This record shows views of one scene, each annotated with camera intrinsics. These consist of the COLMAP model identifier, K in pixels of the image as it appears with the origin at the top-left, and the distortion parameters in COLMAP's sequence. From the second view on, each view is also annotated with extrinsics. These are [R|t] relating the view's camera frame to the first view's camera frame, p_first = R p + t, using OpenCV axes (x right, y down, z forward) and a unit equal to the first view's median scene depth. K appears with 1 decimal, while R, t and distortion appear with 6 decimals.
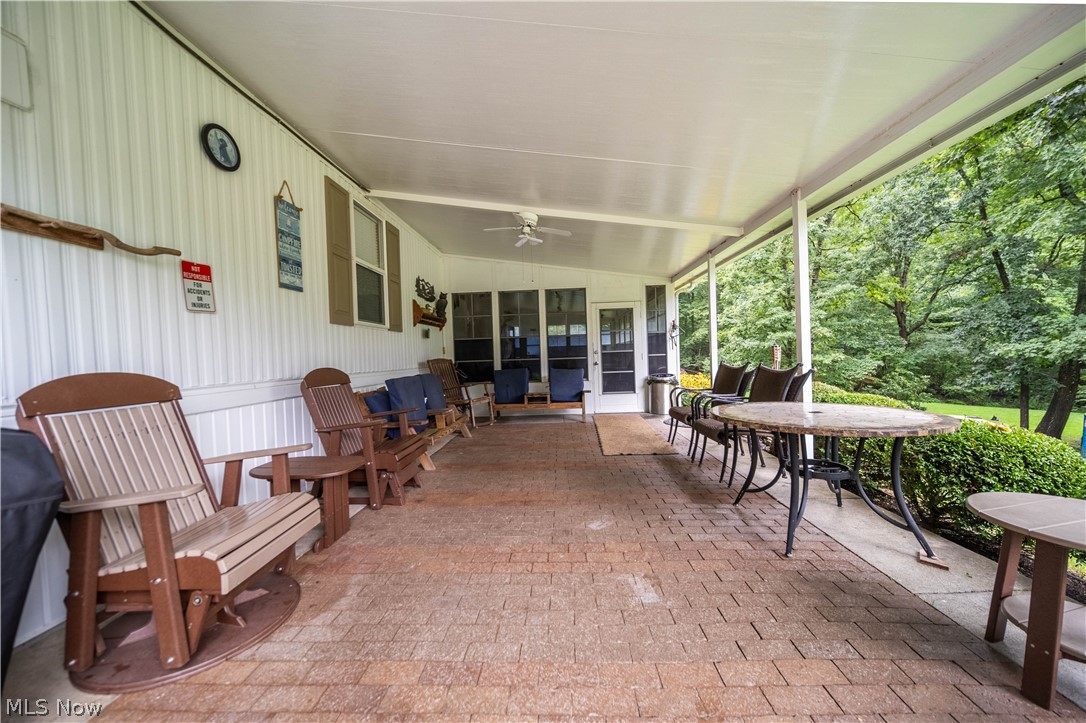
lens RADIAL K [[385.8, 0, 543.0], [0, 385.8, 361.5], [0, 0, 1]] dist [-0.000984, -0.000260]
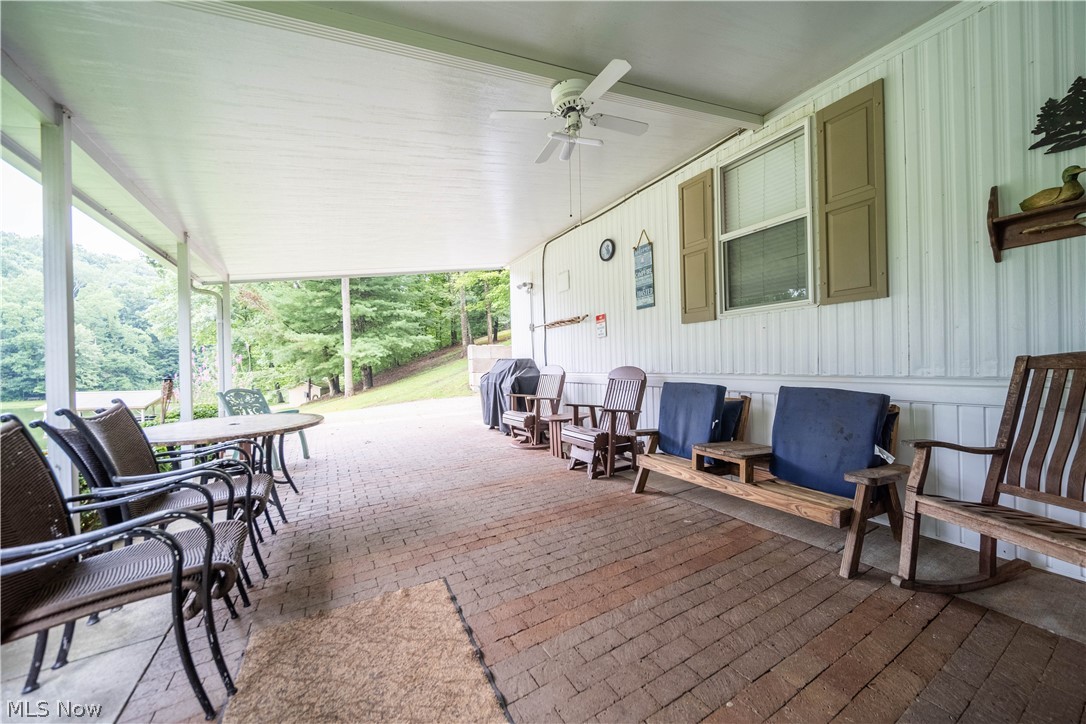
lens RADIAL K [[385.8, 0, 543.0], [0, 385.8, 362.0], [0, 0, 1]] dist [-0.000984, -0.000260]
pose [[-0.844402, 0.061953, -0.532115, 0.422912], [0.050325, 0.998071, 0.036344, -0.064375], [0.533341, 0.003910, -0.845892, 2.056711]]
